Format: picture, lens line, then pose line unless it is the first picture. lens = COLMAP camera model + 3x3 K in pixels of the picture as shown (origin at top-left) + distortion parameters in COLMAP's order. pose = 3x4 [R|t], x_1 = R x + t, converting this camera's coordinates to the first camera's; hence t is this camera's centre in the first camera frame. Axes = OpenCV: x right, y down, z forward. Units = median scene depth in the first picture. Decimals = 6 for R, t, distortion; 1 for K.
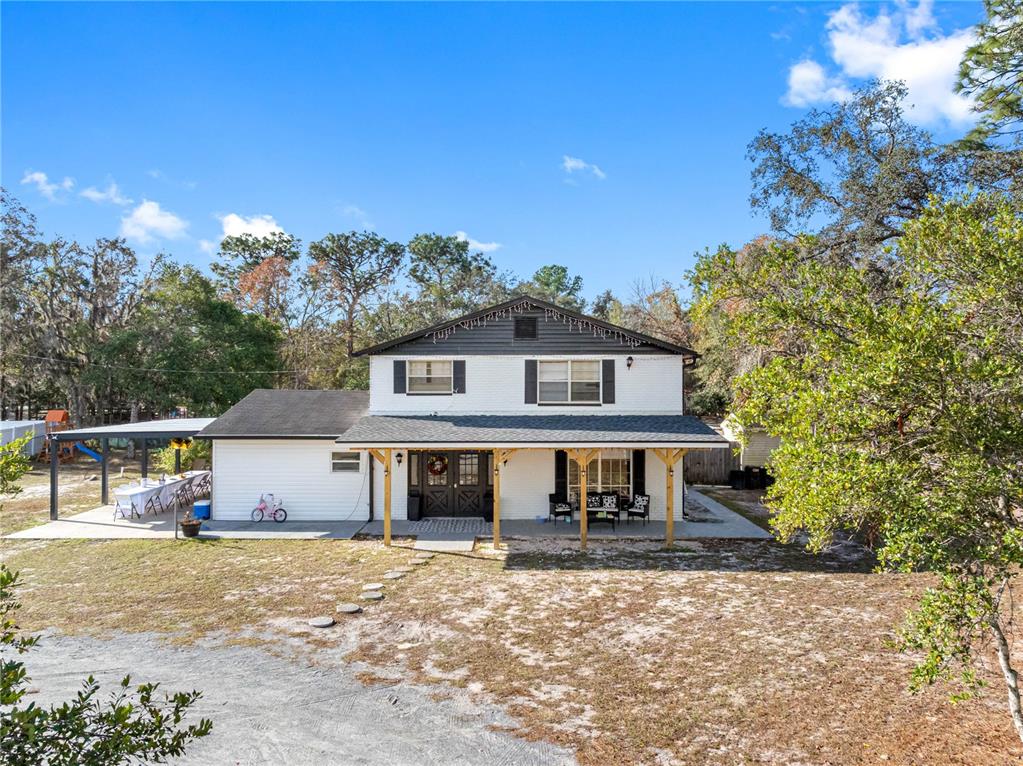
lens RADIAL K [[722.3, 0, 511.5], [0, 722.3, 383.0], [0, 0, 1]] dist [0.000554, -0.001638]
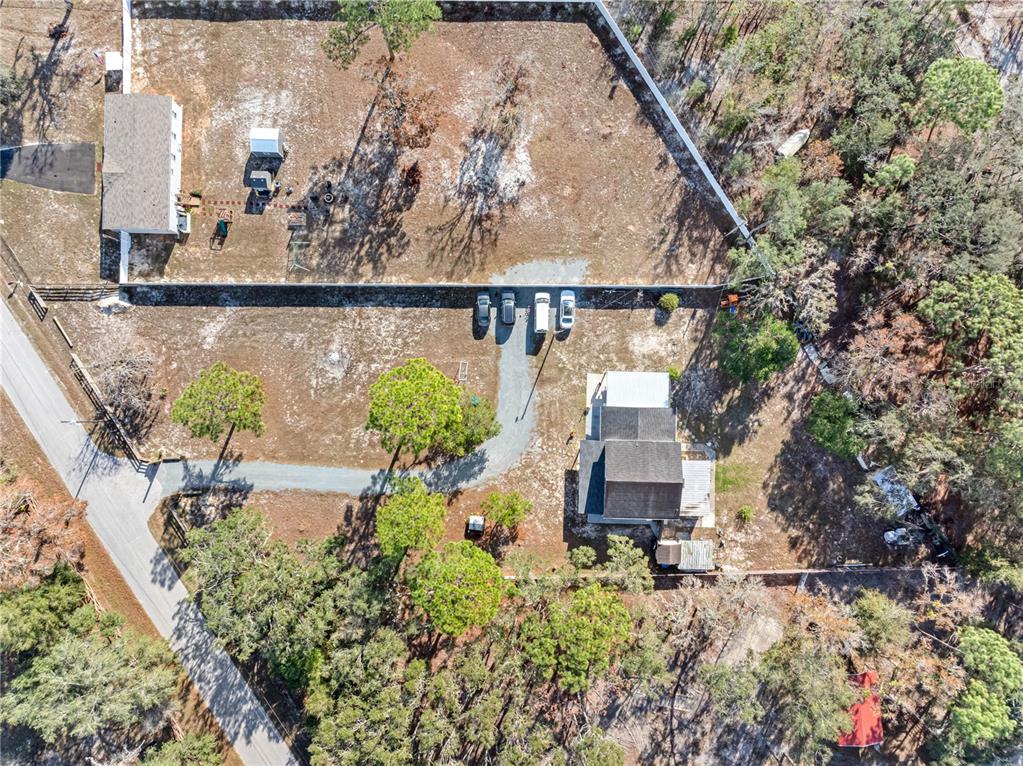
lens RADIAL K [[722.3, 0, 511.5], [0, 722.3, 383.0], [0, 0, 1]] dist [0.000554, -0.001638]
pose [[-0.031264, 0.999483, -0.007466, -0.528960], [0.003653, 0.007584, 0.999965, -4.576165], [0.999504, 0.031236, -0.003889, 0.424080]]
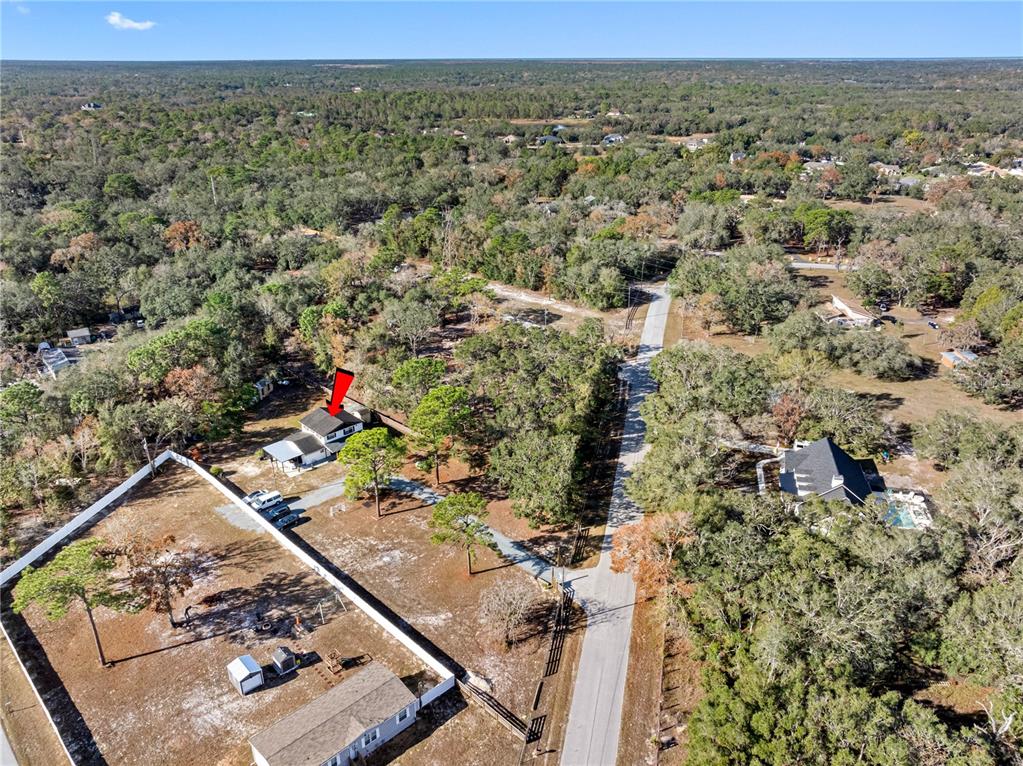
lens RADIAL K [[746.1, 0, 511.5], [0, 746.1, 383.0], [0, 0, 1]] dist [-0.002795, -0.000659]
pose [[0.730210, -0.278149, 0.624041, -3.272942], [0.004430, 0.915286, 0.402779, -3.455230], [-0.683209, -0.291349, 0.669583, -4.985881]]
